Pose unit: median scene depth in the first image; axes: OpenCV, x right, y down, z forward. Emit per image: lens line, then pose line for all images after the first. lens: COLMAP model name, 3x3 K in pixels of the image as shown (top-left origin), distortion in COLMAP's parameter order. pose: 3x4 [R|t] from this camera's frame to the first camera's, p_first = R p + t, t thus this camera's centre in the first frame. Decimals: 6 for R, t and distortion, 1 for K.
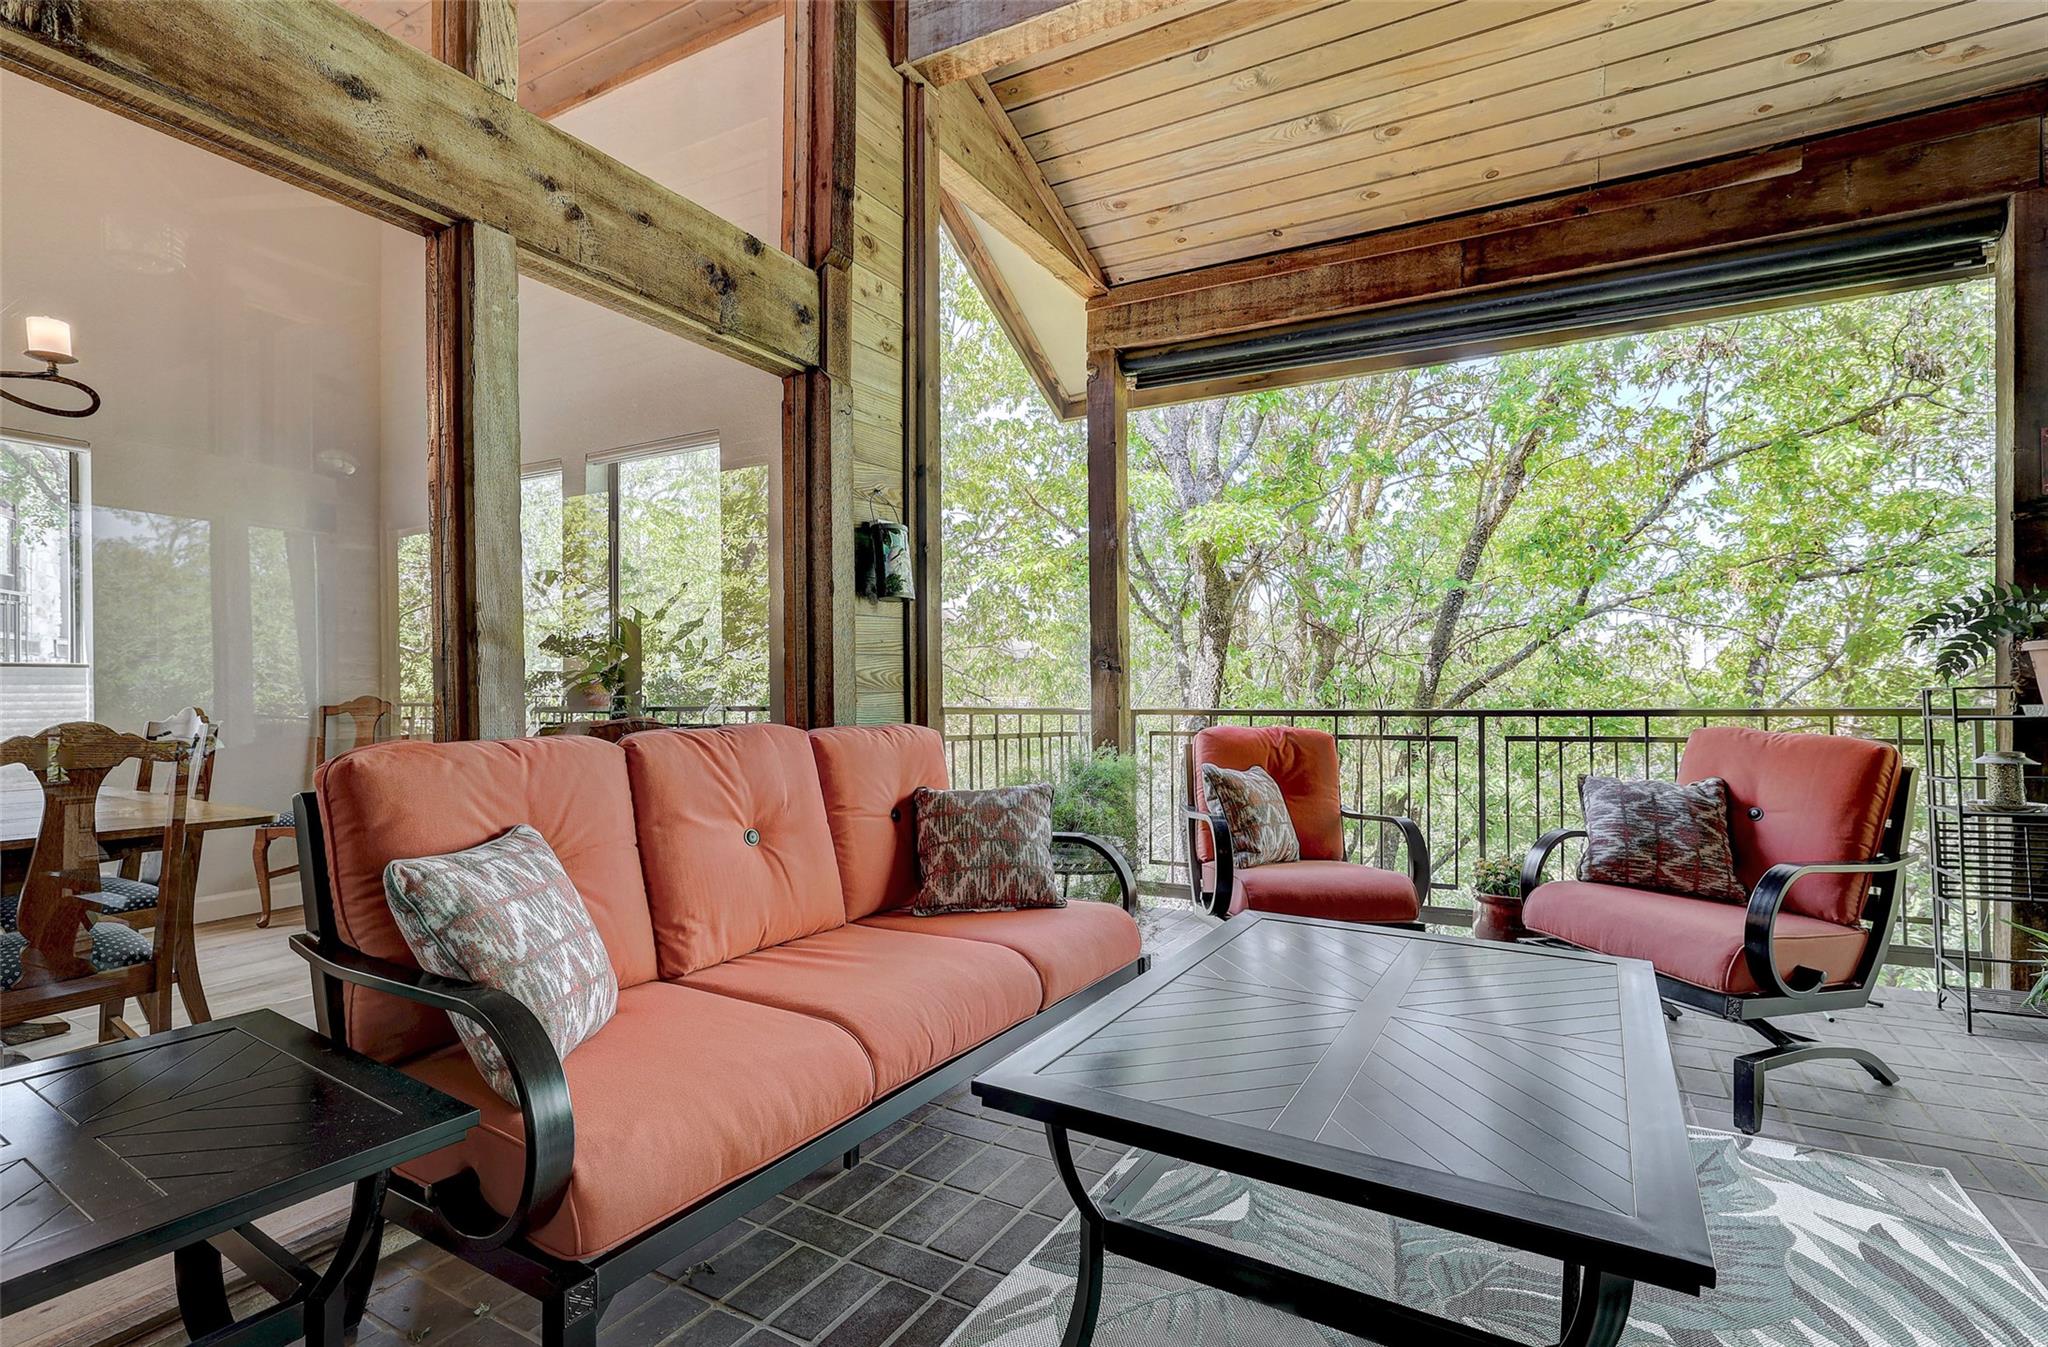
lens RADIAL K [[808.4, 0, 1024.0], [0, 808.4, 673.5], [0, 0, 1]] dist [0.001246, 0.000455]
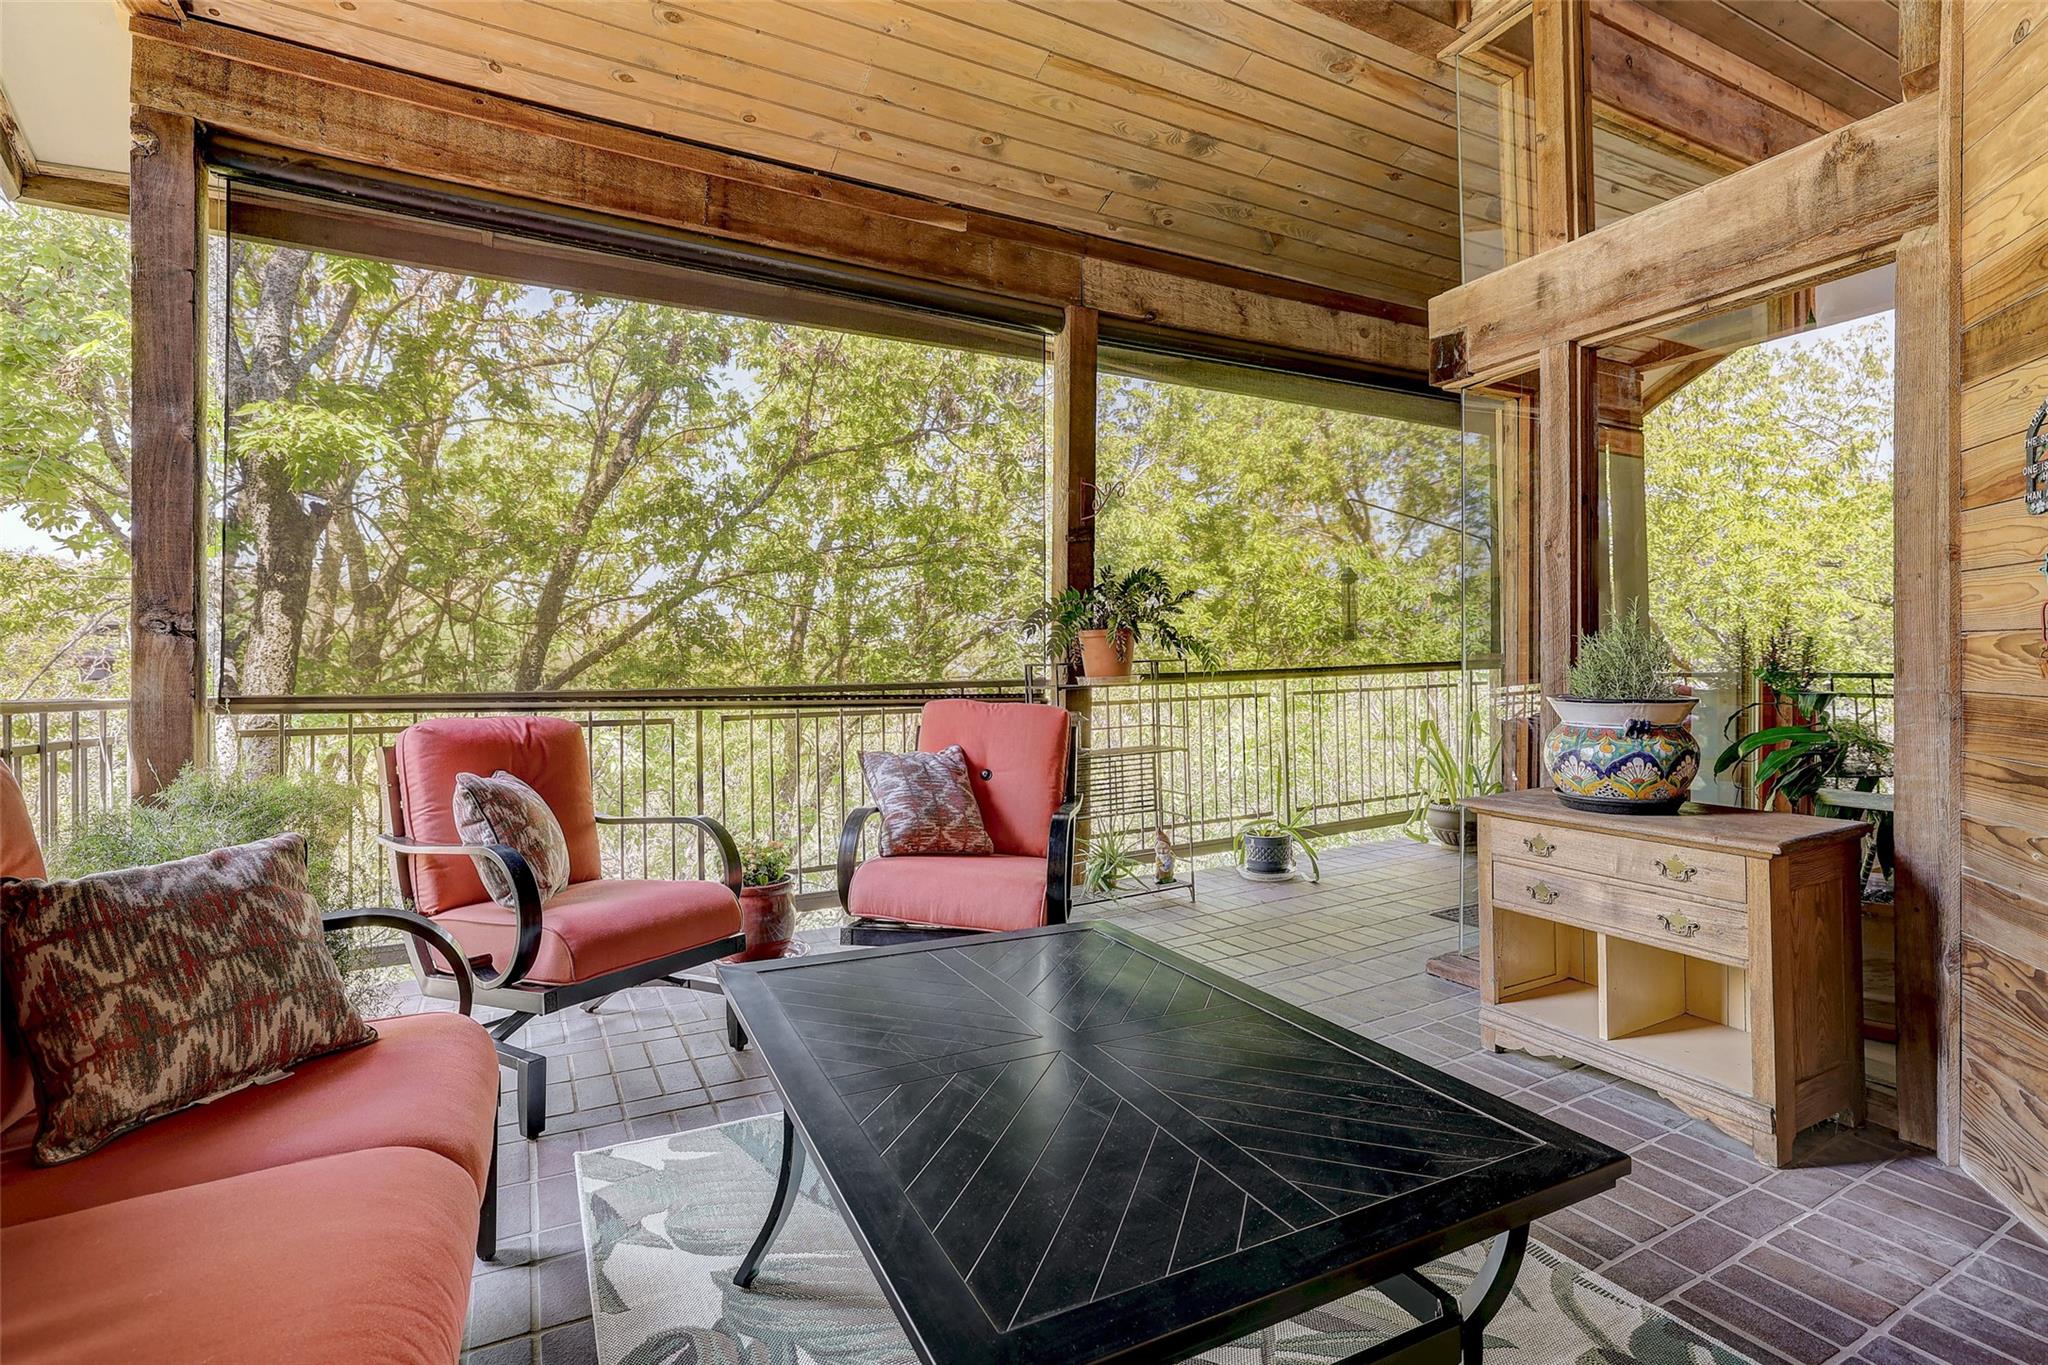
lens RADIAL K [[940.9, 0, 1019.3], [0, 940.9, 649.8], [0, 0, 1]] dist [-0.037122, 0.020523]
pose [[0.619294, 0.012430, 0.785060, -0.119430], [-0.013841, 0.999892, -0.004913, 0.002461], [-0.785037, -0.007824, 0.619400, 0.139806]]
